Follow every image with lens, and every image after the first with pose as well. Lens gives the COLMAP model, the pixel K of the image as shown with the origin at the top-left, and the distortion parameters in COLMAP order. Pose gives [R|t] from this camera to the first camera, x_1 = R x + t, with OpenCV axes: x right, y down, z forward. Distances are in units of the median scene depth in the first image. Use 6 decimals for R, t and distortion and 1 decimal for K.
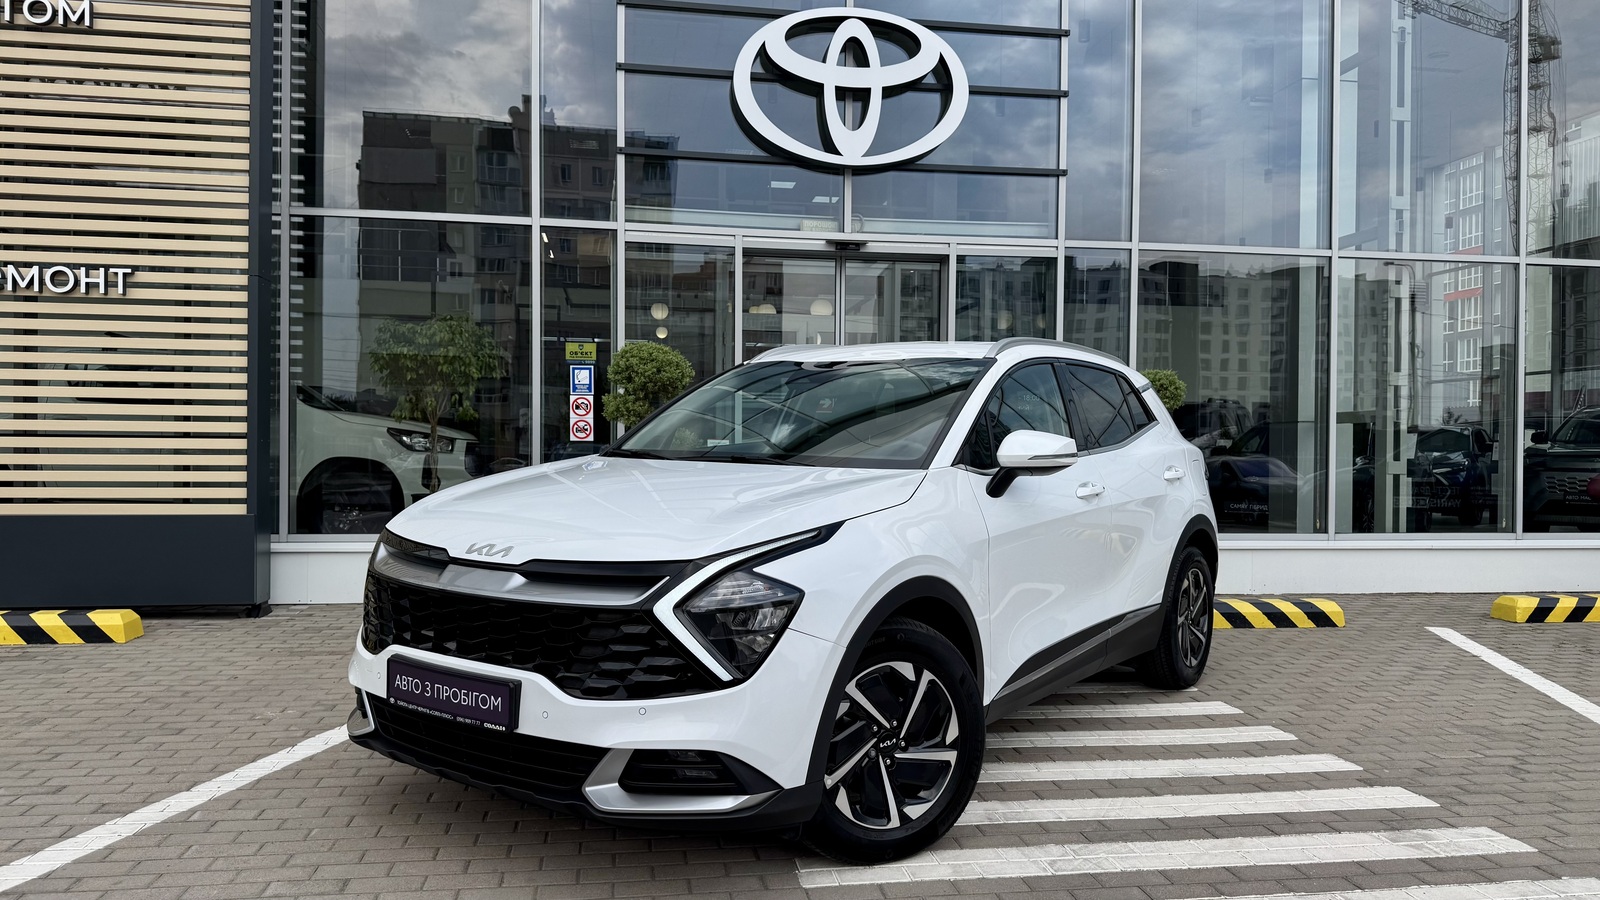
lens RADIAL K [[1140.6, 0, 800.0], [0, 1140.6, 450.0], [0, 0, 1]] dist [0.006264, -0.008430]
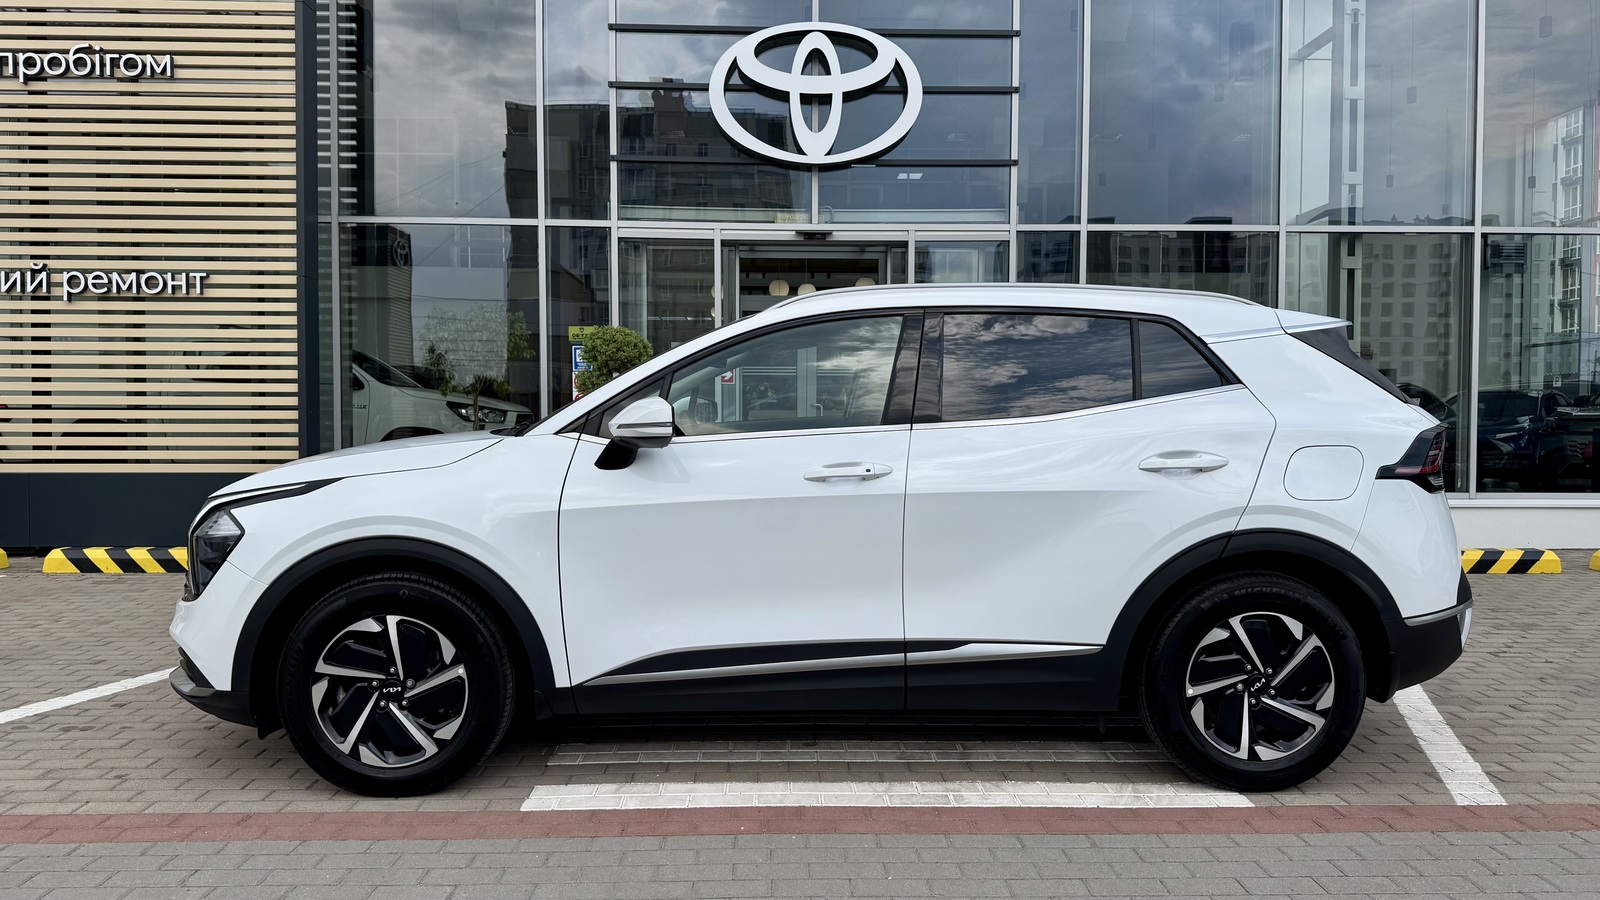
lens RADIAL K [[1139.5, 0, 803.7], [0, 1139.5, 450.4], [0, 0, 1]] dist [0.007576, -0.011361]
pose [[0.992286, -0.003172, -0.123930, 0.205112], [0.006243, 0.999683, 0.024394, 0.006574], [0.123813, -0.024979, 0.991991, -0.145037]]
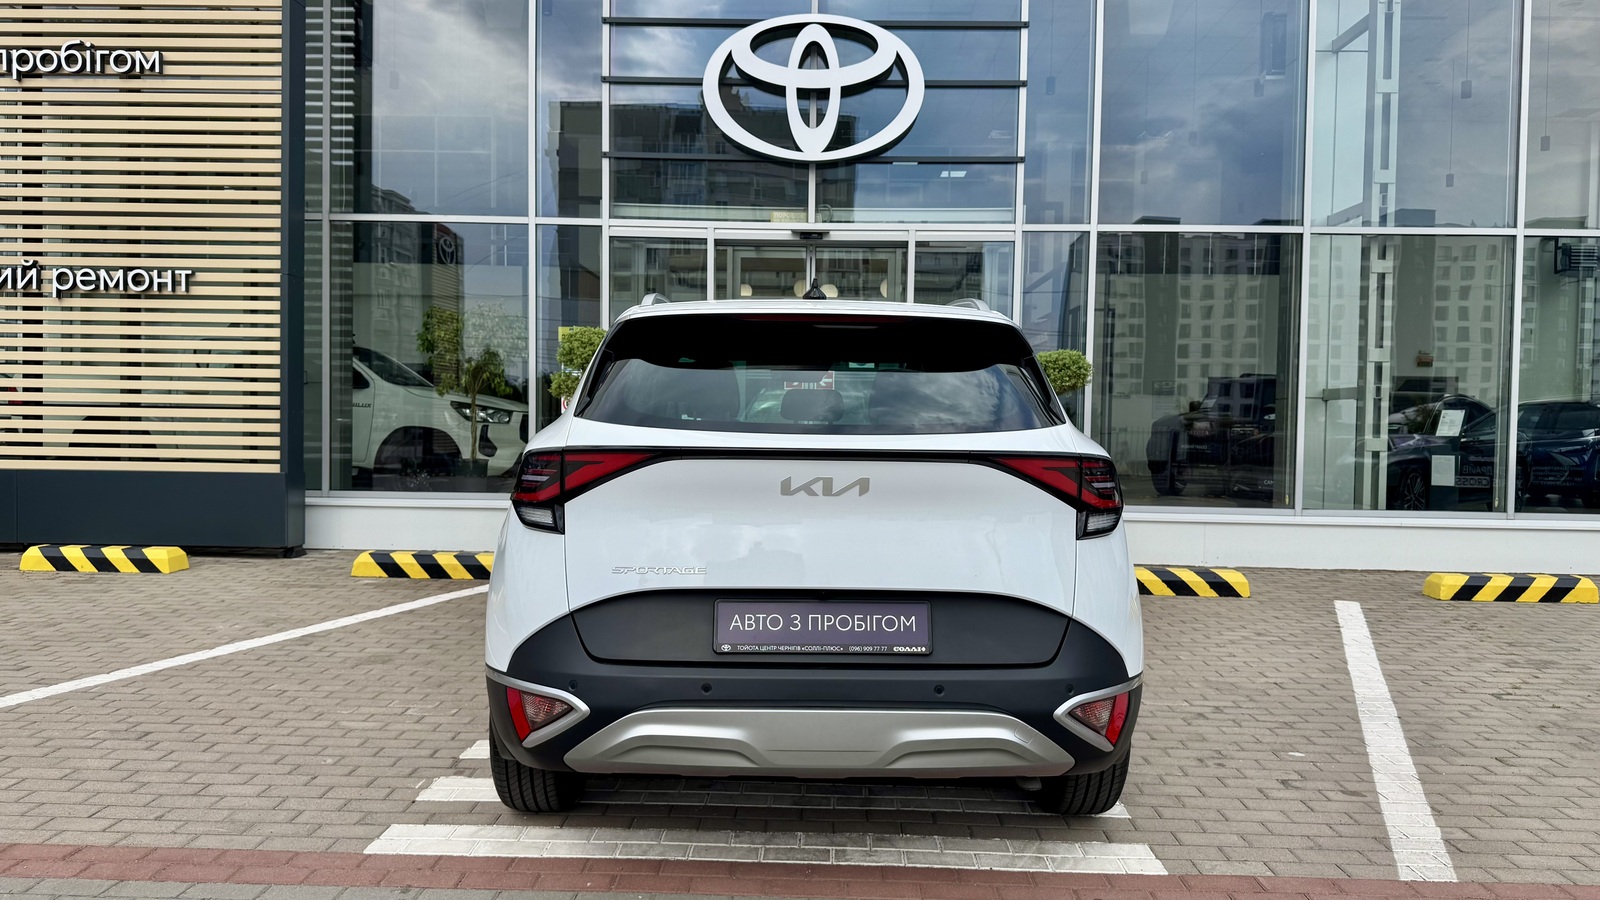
lens RADIAL K [[1142.8, 0, 801.4], [0, 1142.8, 452.4], [0, 0, 1]] dist [0.000451, -0.005451]
pose [[0.983992, 0.011580, -0.177835, 0.276173], [-0.006922, 0.999617, 0.026793, -0.001328], [0.178077, -0.025133, 0.983696, -0.091672]]
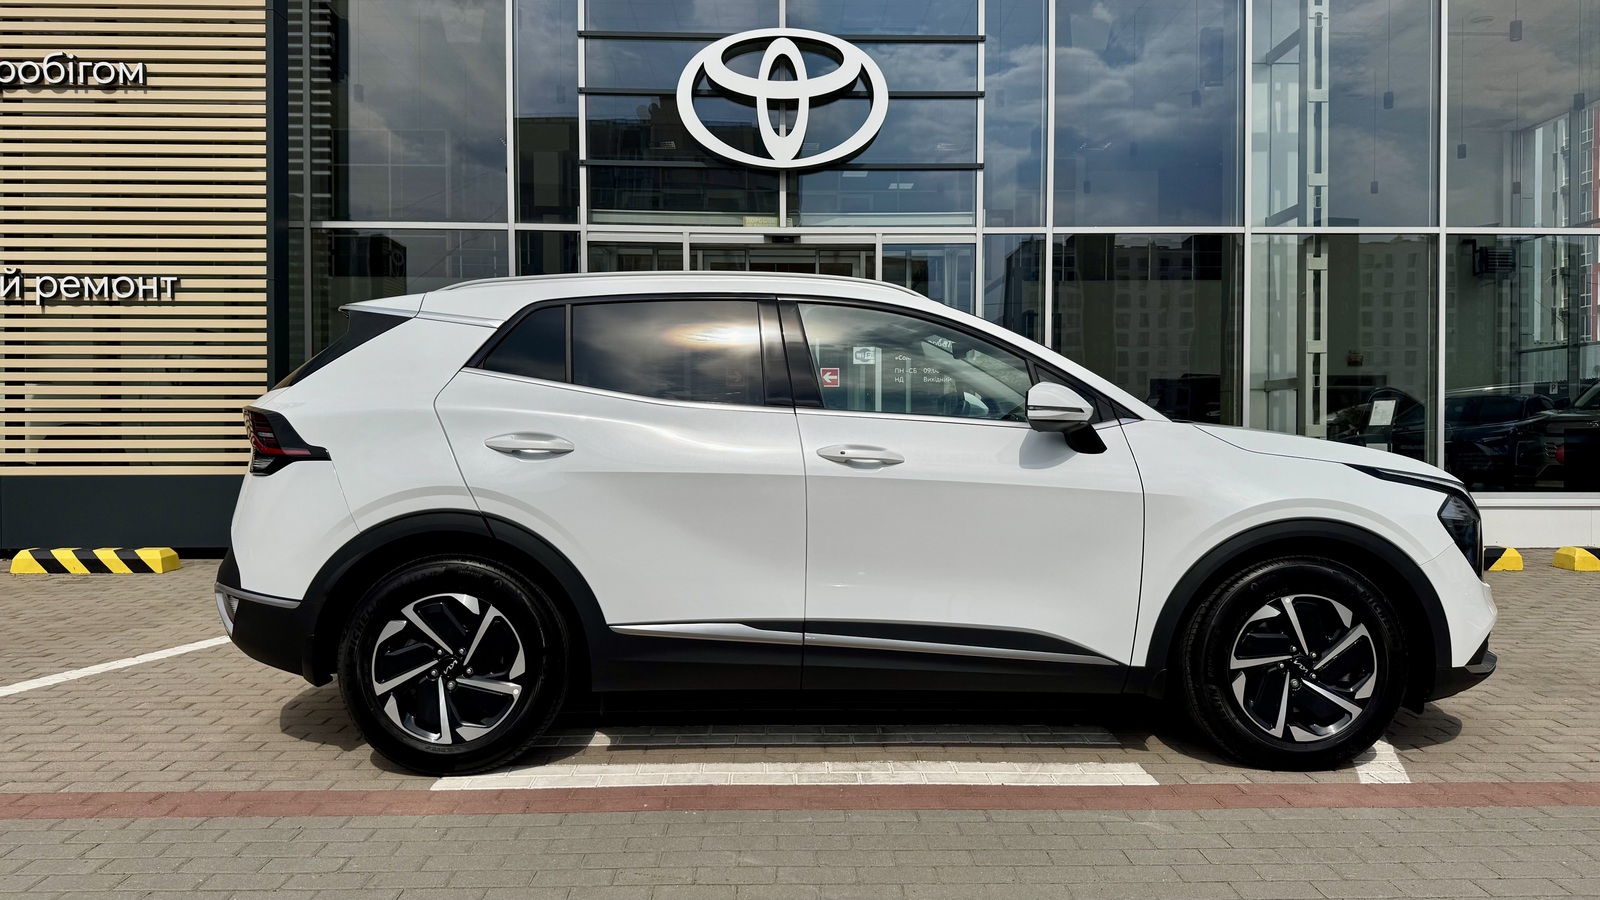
lens RADIAL K [[1137.5, 0, 804.1], [0, 1137.5, 446.7], [0, 0, 1]] dist [0.013858, -0.018041]
pose [[0.991686, -0.008338, -0.128414, 0.249906], [0.009701, 0.999903, 0.009997, 0.020194], [0.128319, -0.011159, 0.991670, -0.147251]]
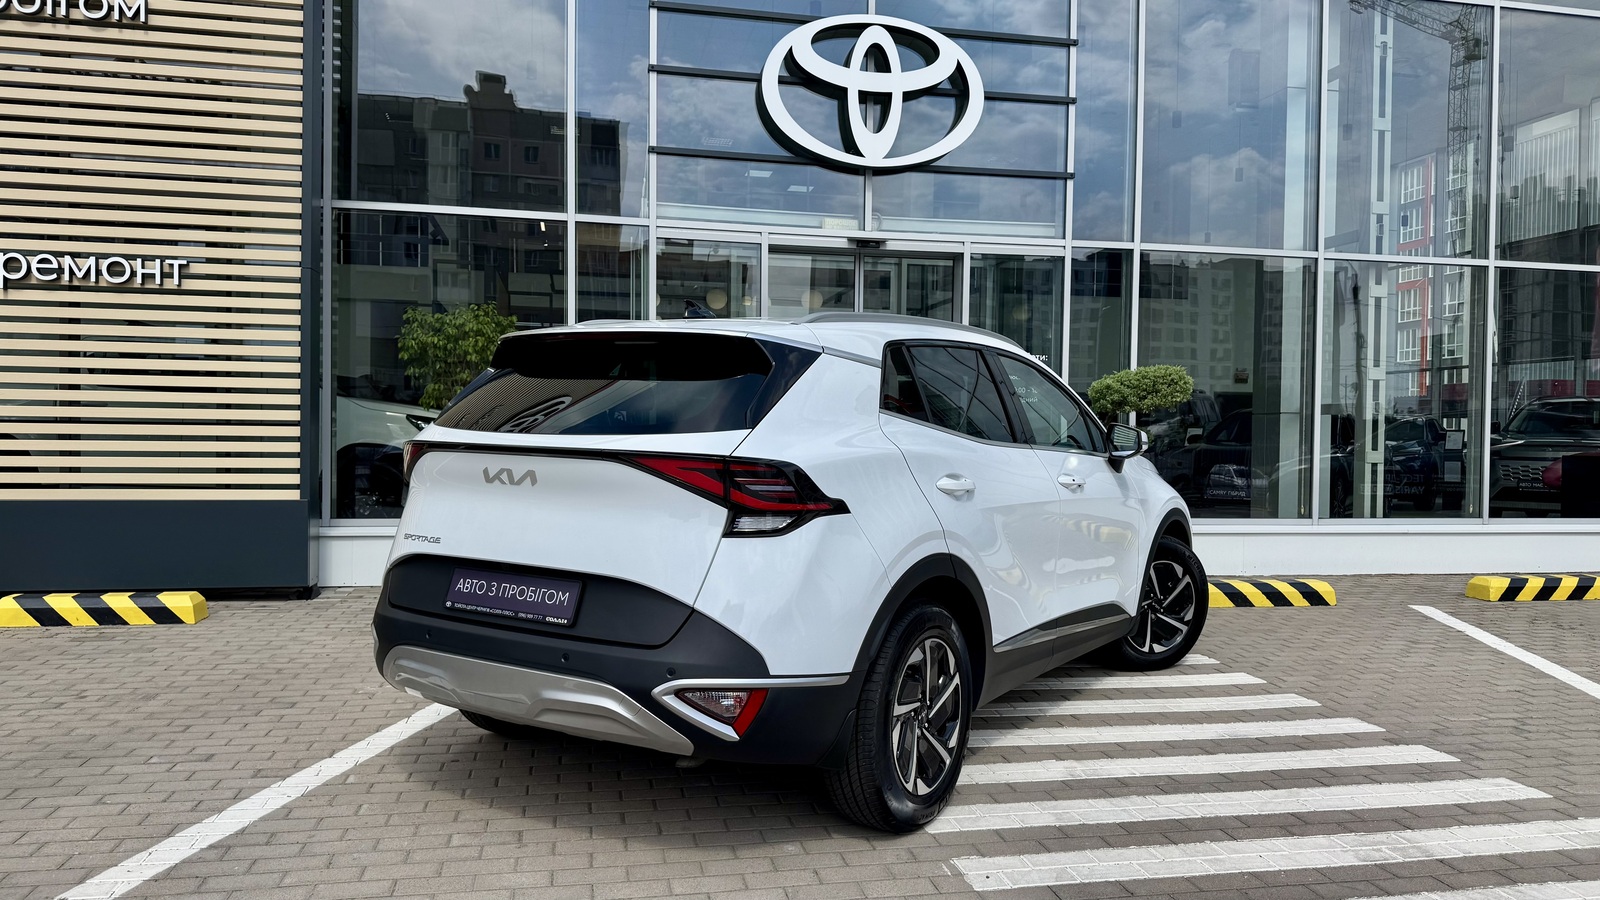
lens RADIAL K [[1137.5, 0, 804.1], [0, 1137.5, 446.7], [0, 0, 1]] dist [0.013858, -0.018041]
pose [[0.998929, 0.003402, 0.046147, -0.078045], [-0.003901, 0.999935, 0.010724, -0.004366], [-0.046108, -0.010893, 0.998877, -0.050838]]
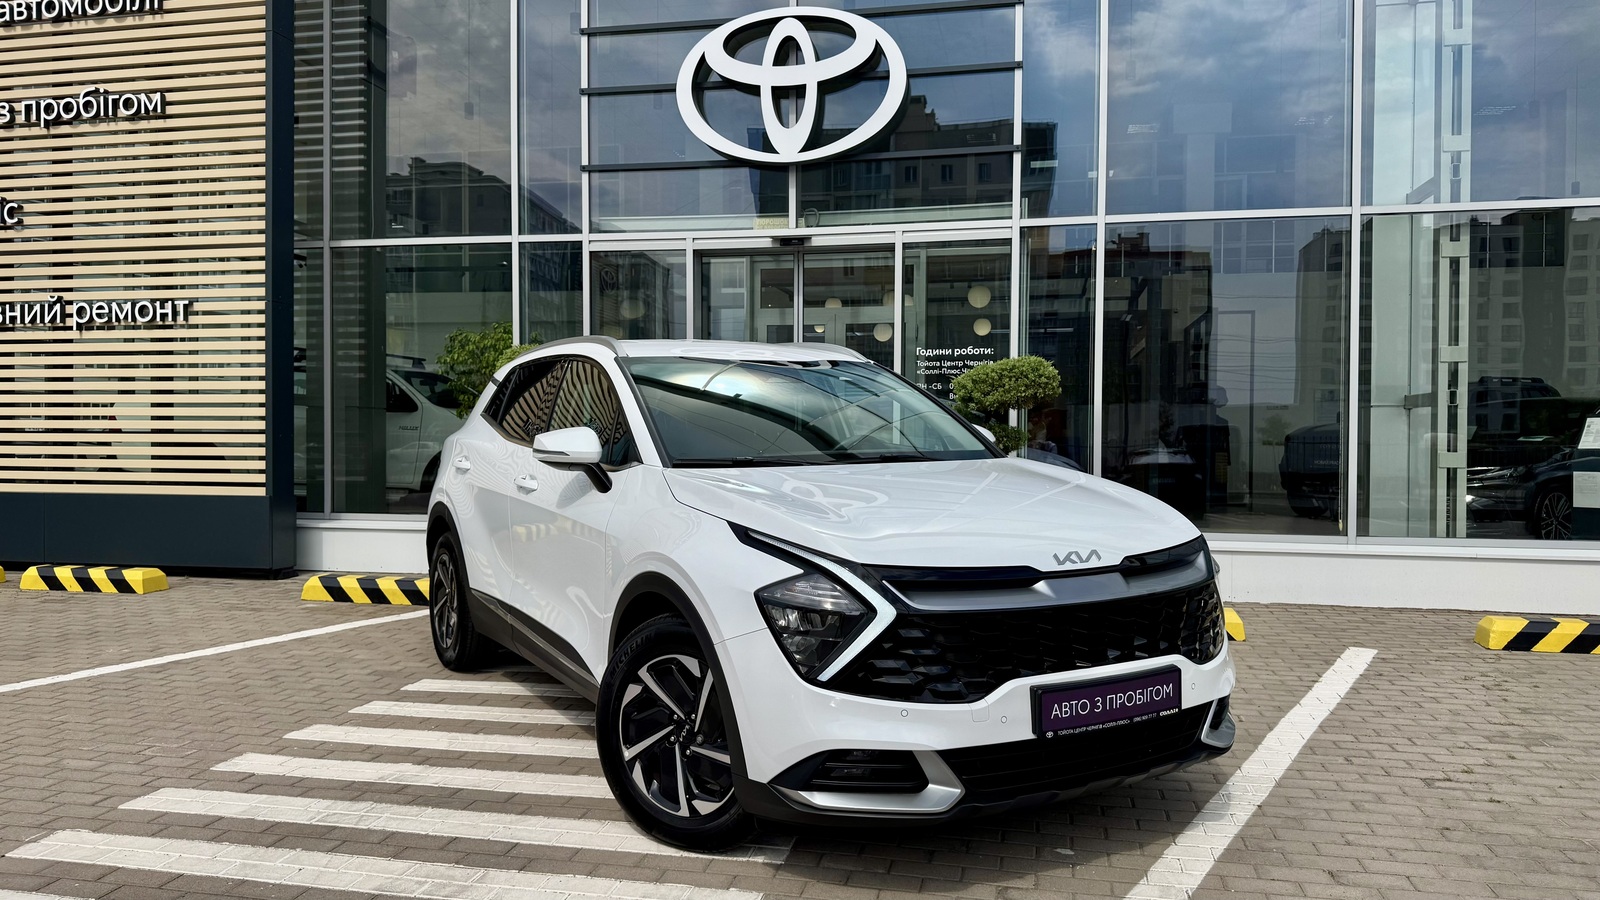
lens RADIAL K [[1140.6, 0, 800.0], [0, 1140.6, 450.0], [0, 0, 1]] dist [0.006264, -0.008430]
pose [[0.933685, -0.000107, -0.358096, 0.501039], [0.004034, 0.999940, 0.010219, -0.003221], [0.358074, -0.010986, 0.933629, 0.057405]]
